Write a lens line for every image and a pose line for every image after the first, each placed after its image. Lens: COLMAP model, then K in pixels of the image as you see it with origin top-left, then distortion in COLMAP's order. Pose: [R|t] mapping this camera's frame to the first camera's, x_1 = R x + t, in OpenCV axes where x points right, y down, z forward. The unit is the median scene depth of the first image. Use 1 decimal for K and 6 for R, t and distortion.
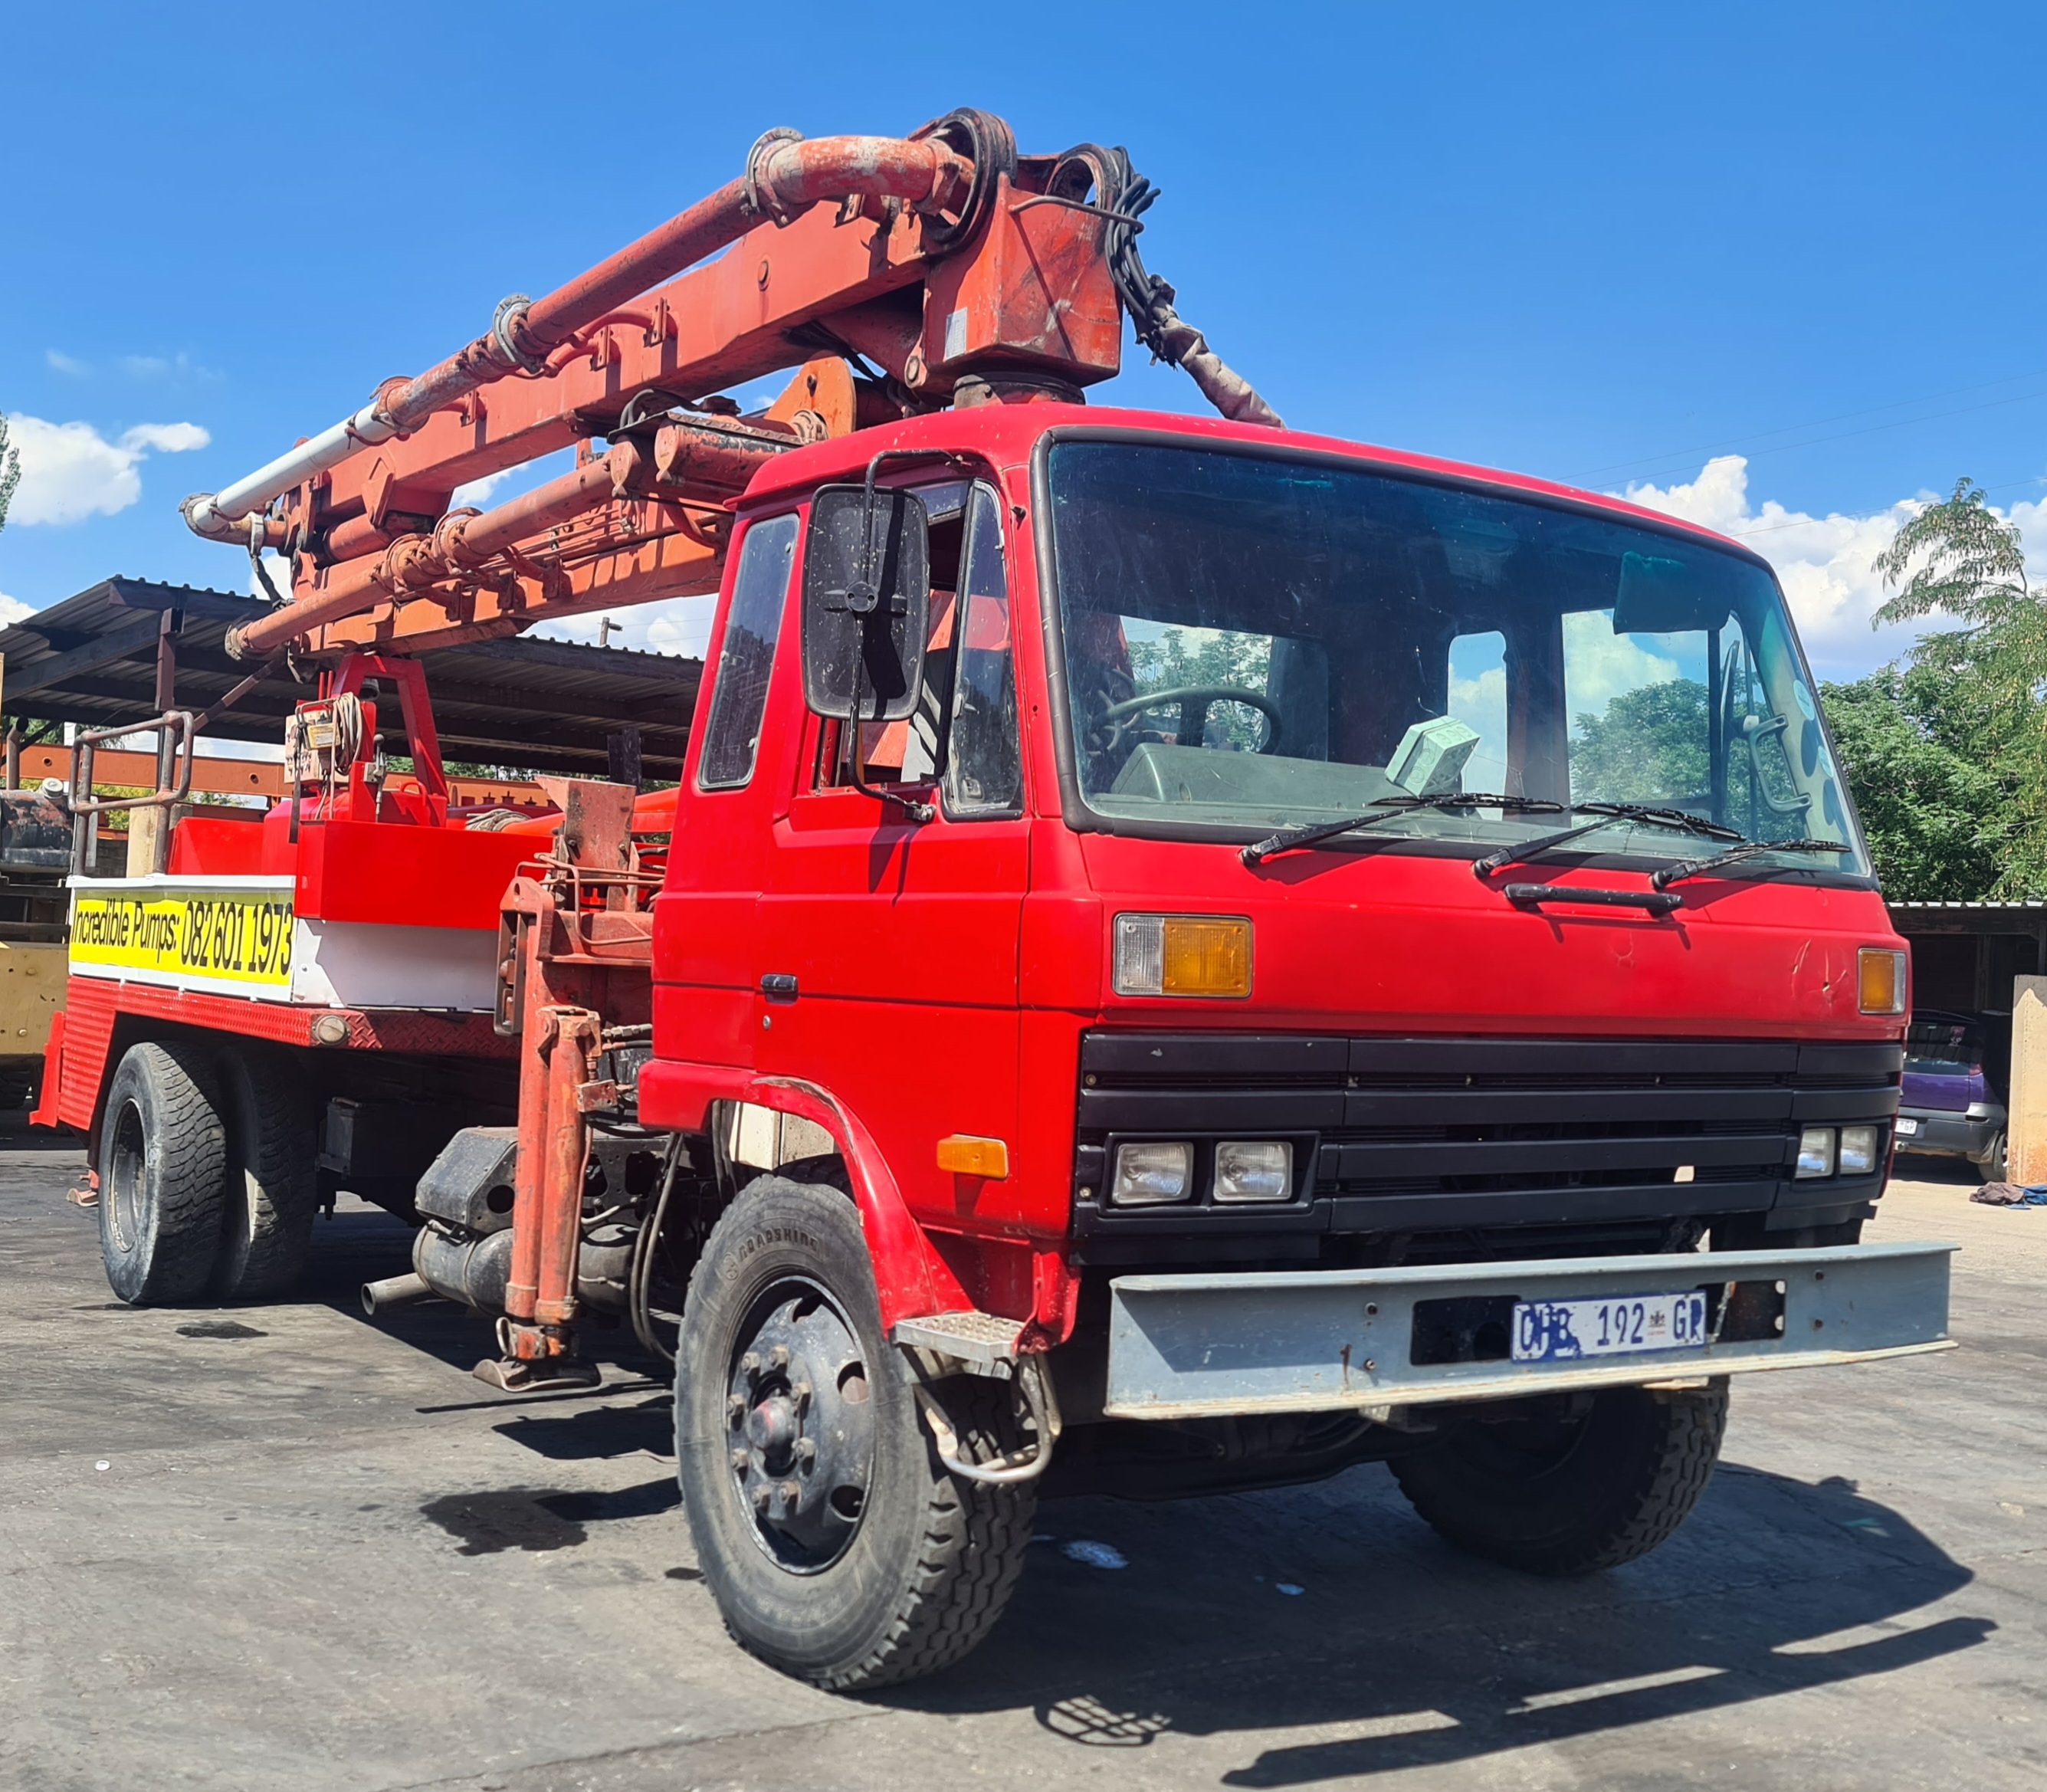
lens RADIAL K [[2337.6, 0, 978.8], [0, 2337.6, 863.6], [0, 0, 1]] dist [0.064331, 0.000000]
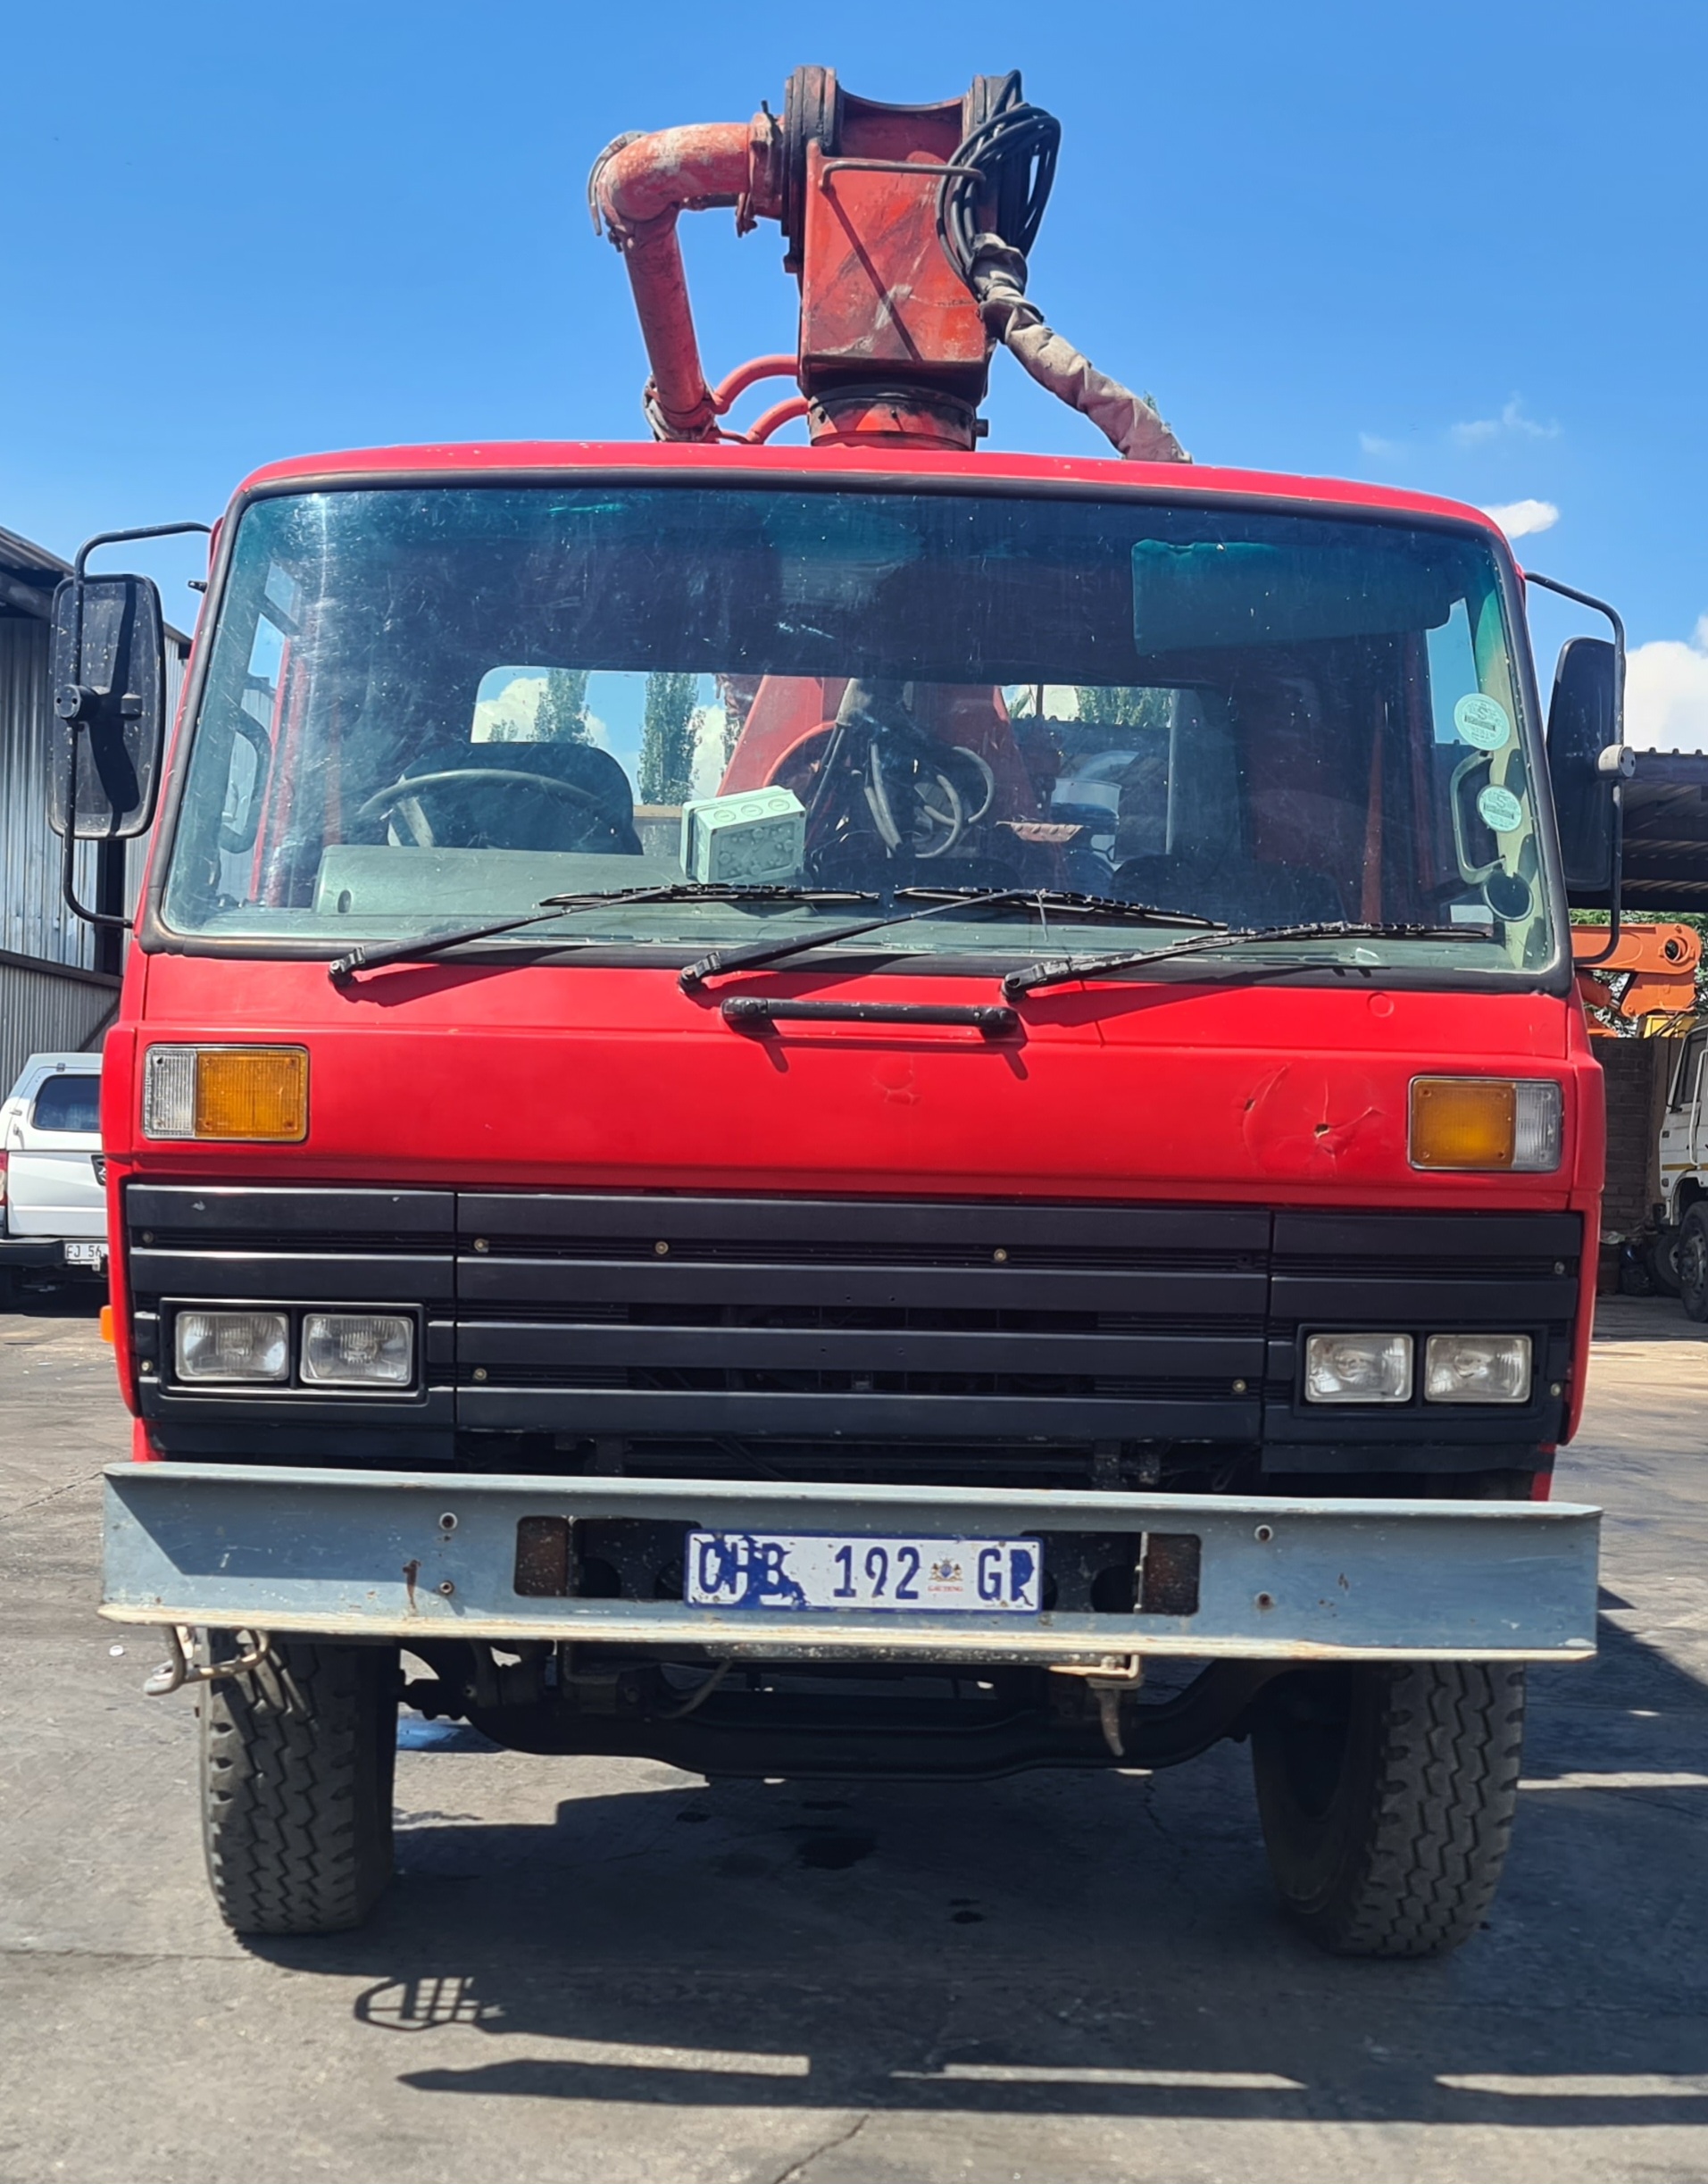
lens RADIAL K [[2989.5, 0, 854.3], [0, 2989.5, 1090.7], [0, 0, 1]] dist [0.074980, 0.000000]
pose [[0.838001, -0.016464, -0.545420, 0.804012], [0.025077, 0.999651, 0.008353, 0.032186], [0.545092, -0.020677, 0.838121, 0.189574]]
